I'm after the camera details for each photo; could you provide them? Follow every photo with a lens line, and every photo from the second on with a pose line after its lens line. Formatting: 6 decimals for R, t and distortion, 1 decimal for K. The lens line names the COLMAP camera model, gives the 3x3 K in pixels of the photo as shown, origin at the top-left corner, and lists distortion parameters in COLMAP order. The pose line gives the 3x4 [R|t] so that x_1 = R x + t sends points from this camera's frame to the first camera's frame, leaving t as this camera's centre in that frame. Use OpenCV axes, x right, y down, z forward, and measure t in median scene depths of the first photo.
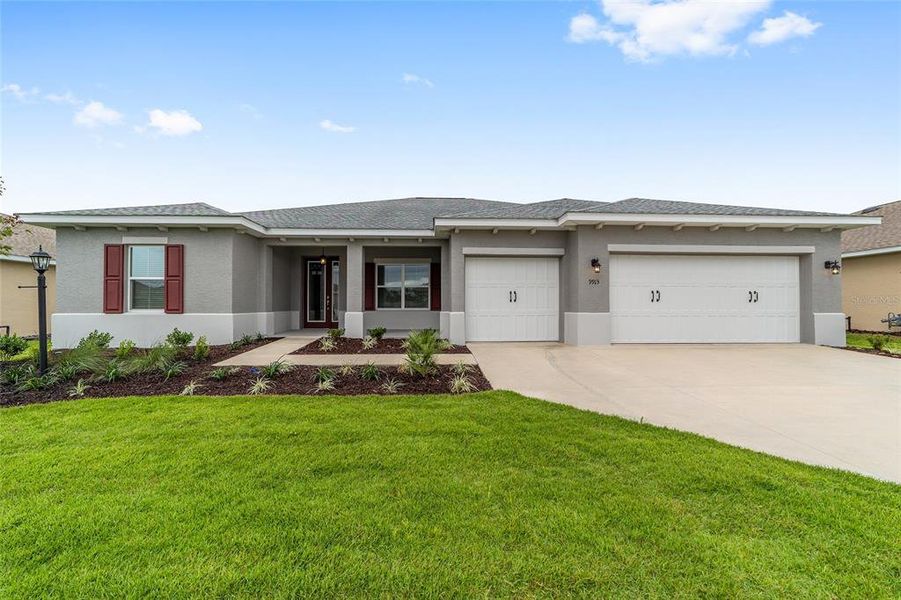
lens RADIAL K [[347.7, 0, 450.5], [0, 347.7, 300.0], [0, 0, 1]] dist [0.001638, 0.000318]
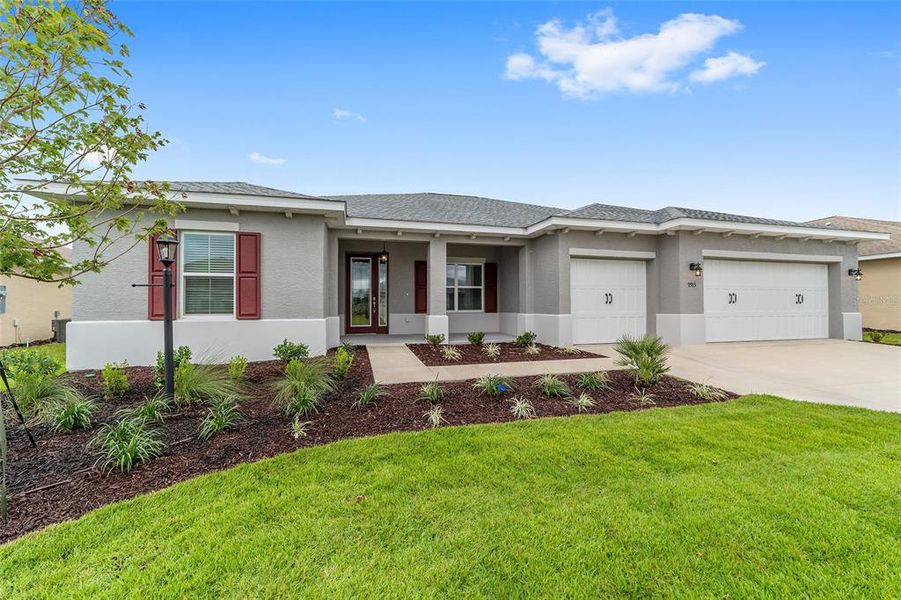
lens RADIAL K [[346.7, 0, 450.5], [0, 346.7, 300.0], [0, 0, 1]] dist [0.001614, 0.000413]
pose [[0.976651, 0.000008, 0.214833, -0.515895], [-0.000037, 1.000000, 0.000128, -0.005931], [-0.214833, -0.000133, 0.976651, 0.132041]]
